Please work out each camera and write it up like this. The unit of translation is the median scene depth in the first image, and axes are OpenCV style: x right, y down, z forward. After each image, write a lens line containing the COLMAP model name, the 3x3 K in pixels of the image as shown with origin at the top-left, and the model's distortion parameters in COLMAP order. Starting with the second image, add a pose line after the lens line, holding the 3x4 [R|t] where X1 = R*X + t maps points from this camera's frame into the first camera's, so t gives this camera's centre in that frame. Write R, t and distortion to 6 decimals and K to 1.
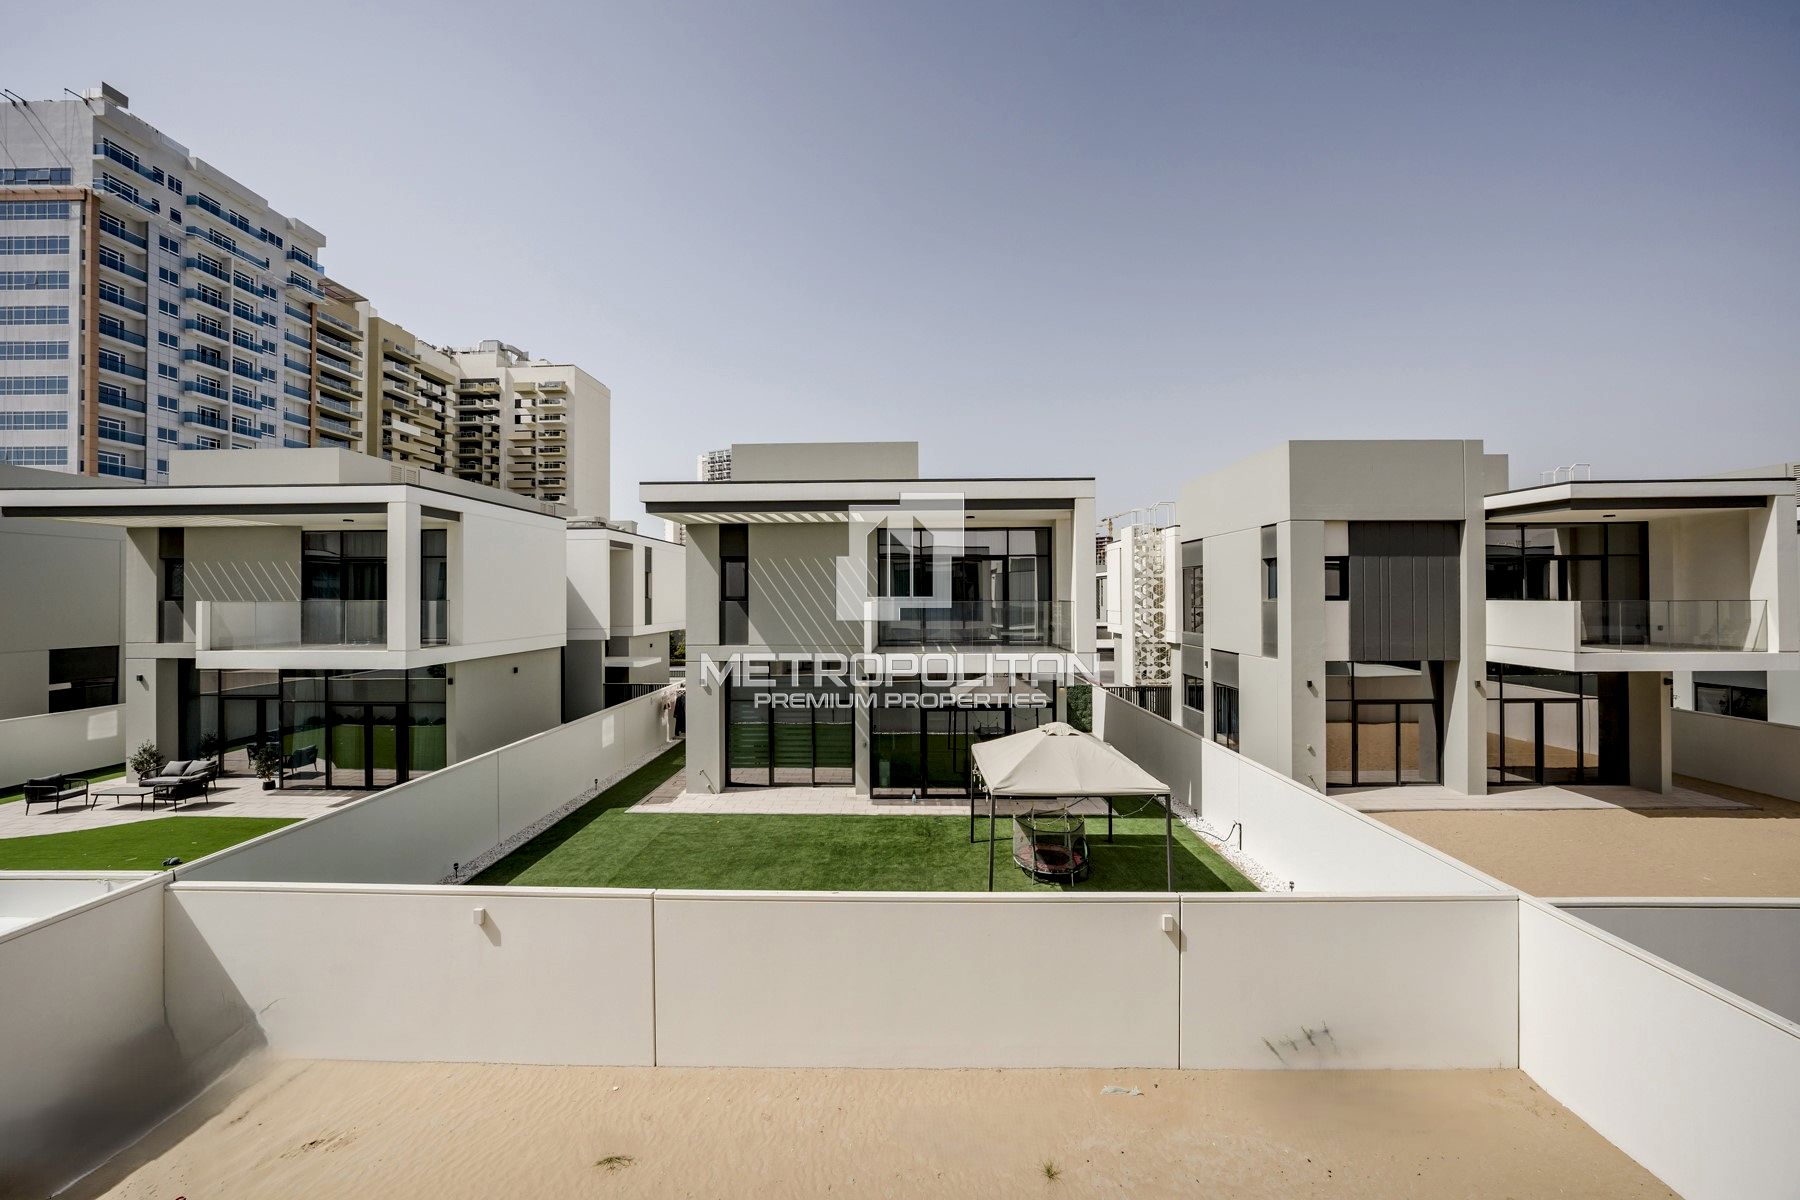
lens RADIAL K [[629.9, 0, 897.8], [0, 629.9, 592.9], [0, 0, 1]] dist [-0.018059, 0.000047]
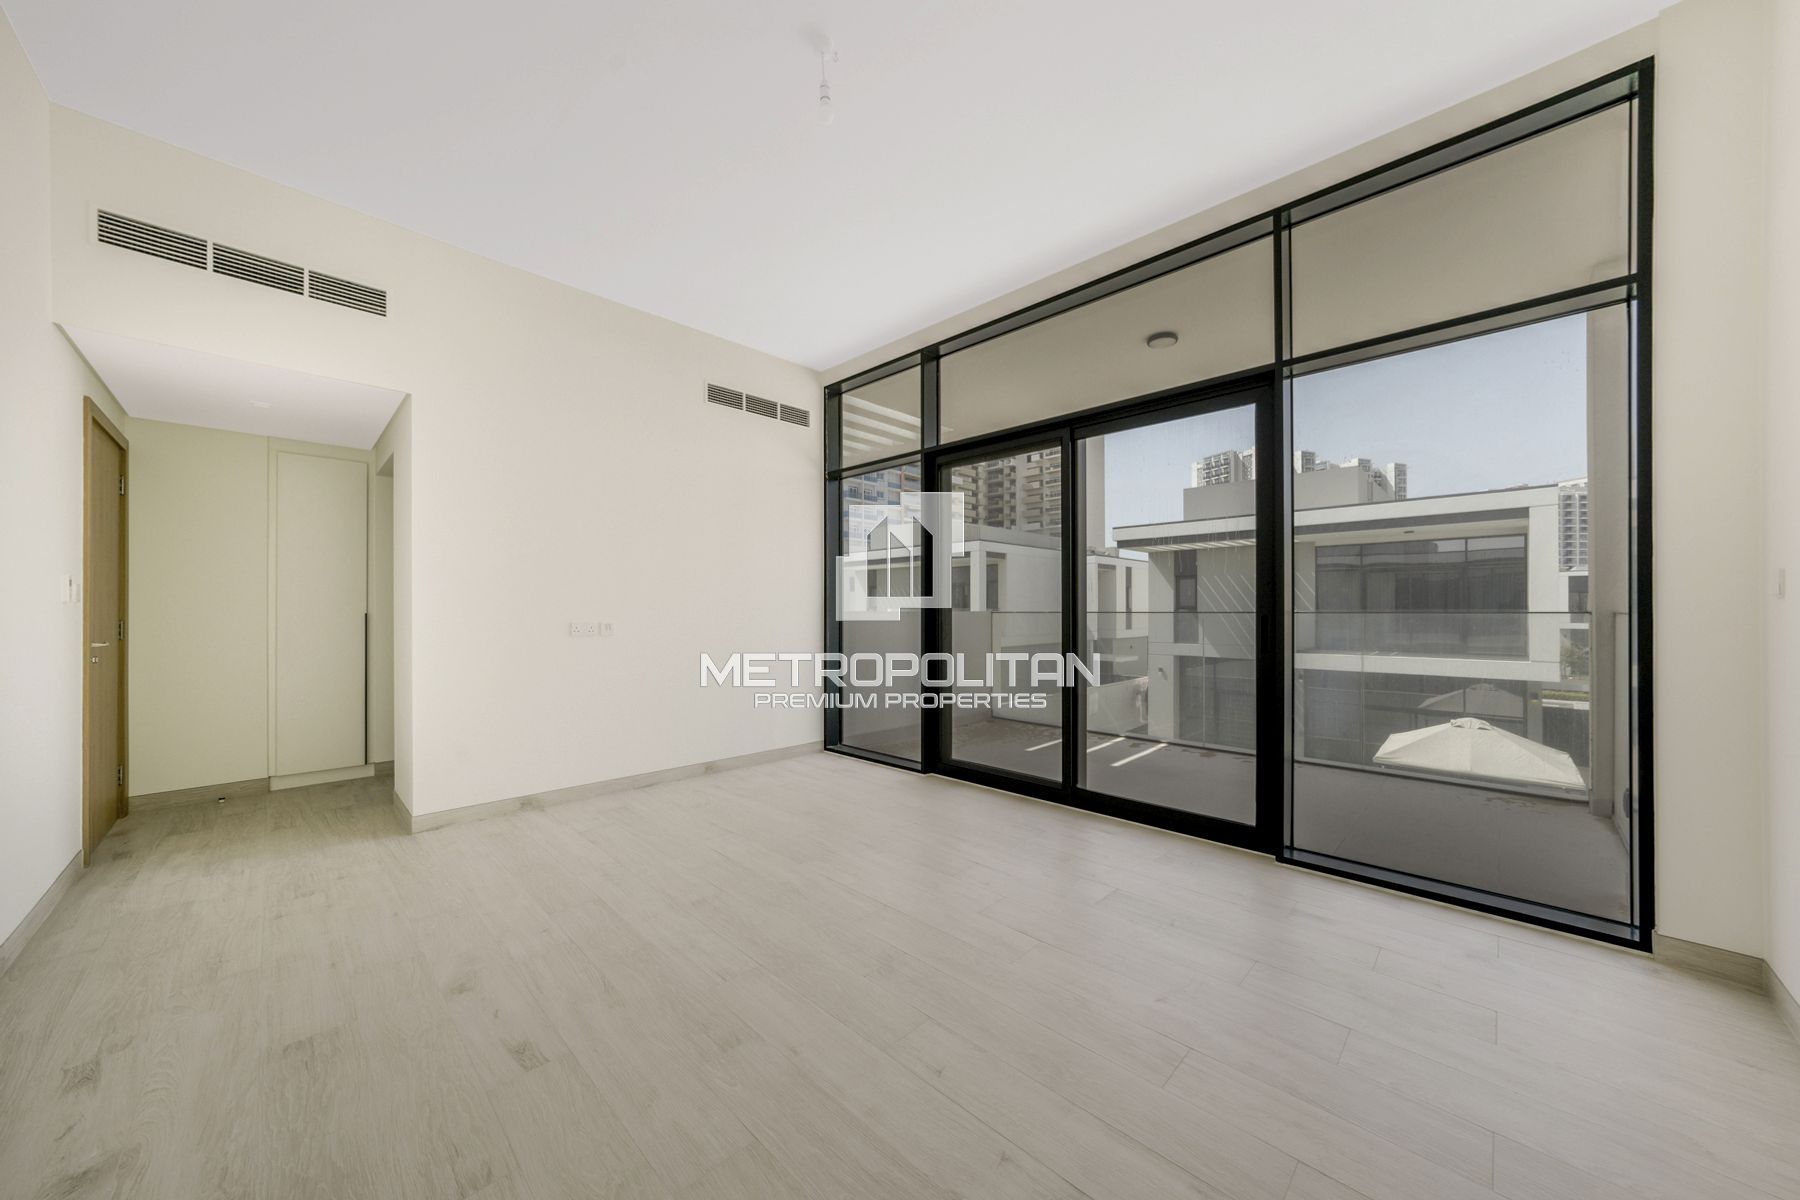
lens RADIAL K [[617.1, 0, 896.1], [0, 617.1, 596.6], [0, 0, 1]] dist [-0.000579, 0.000199]
pose [[0.725779, -0.010923, -0.687841, 0.172525], [0.001686, 0.999899, -0.014099, 0.002982], [0.687926, 0.009073, 0.725724, -0.321251]]
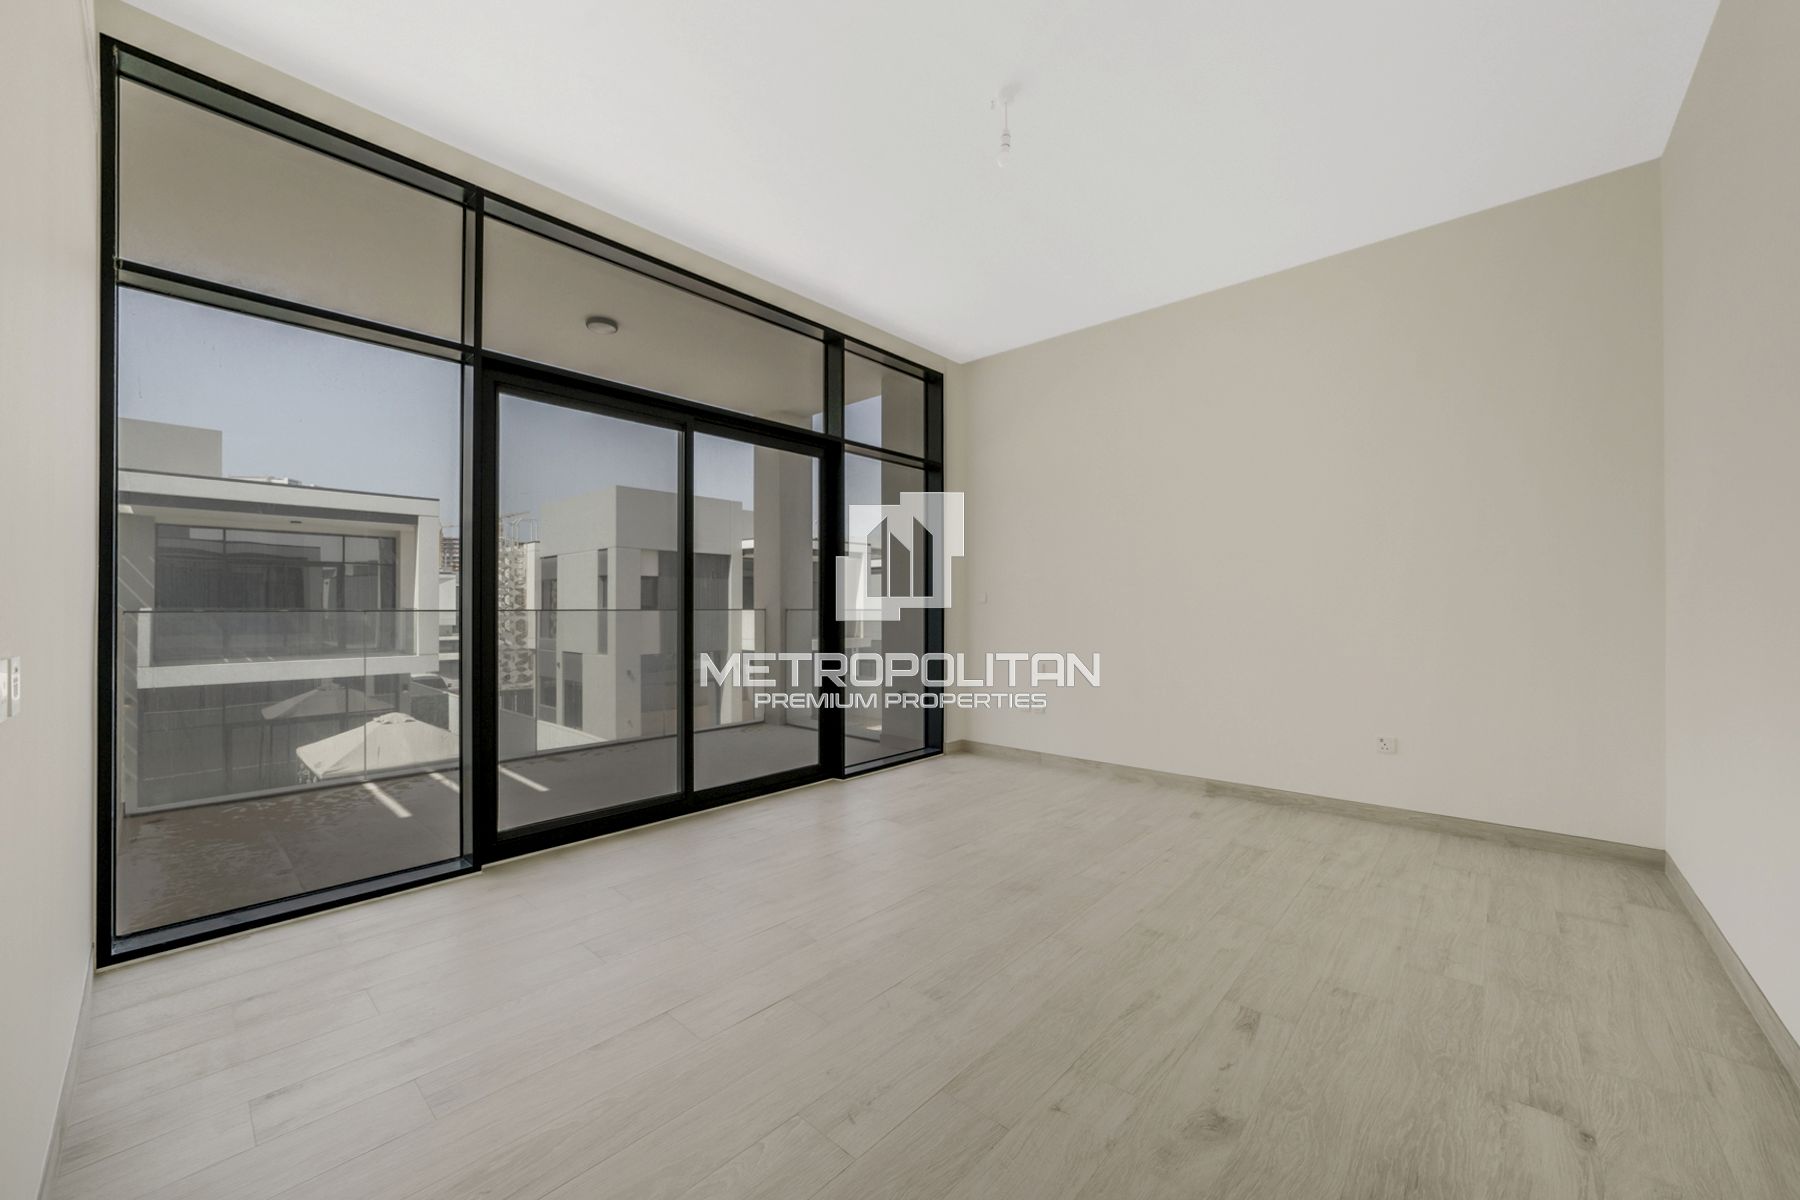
lens RADIAL K [[674.9, 0, 876.6], [0, 674.9, 608.0], [0, 0, 1]] dist [-0.012769, 0.000052]
pose [[0.670947, 0.004775, 0.741490, -0.041544], [-0.008243, 0.999966, 0.001020, 0.003838], [-0.741459, -0.006797, 0.670963, -0.319321]]
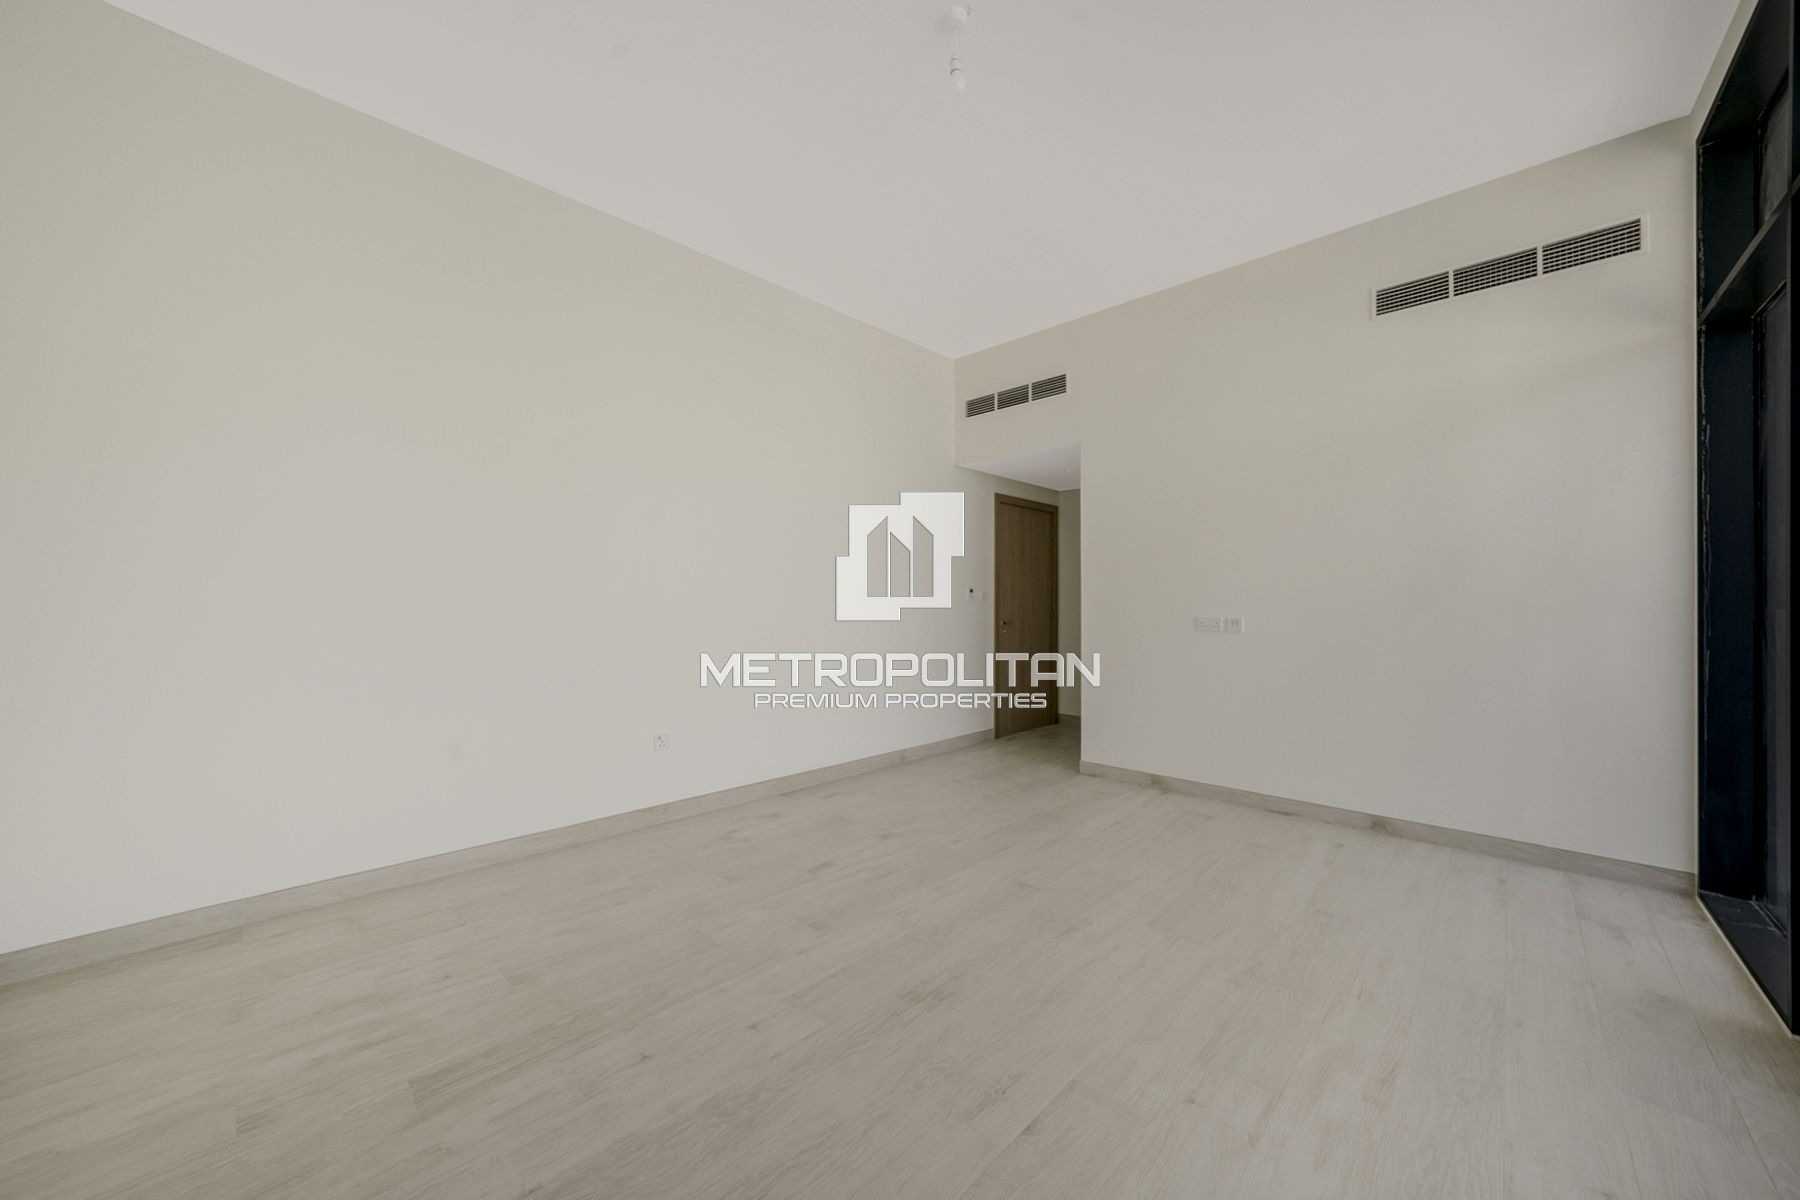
lens RADIAL K [[652.1, 0, 930.7], [0, 652.1, 599.0], [0, 0, 1]] dist [0.014201, 0.000028]
pose [[-0.646587, -0.005259, -0.762822, 0.176336], [0.005990, 0.999910, -0.011971, 0.004336], [0.762817, -0.012310, -0.646497, -0.170618]]
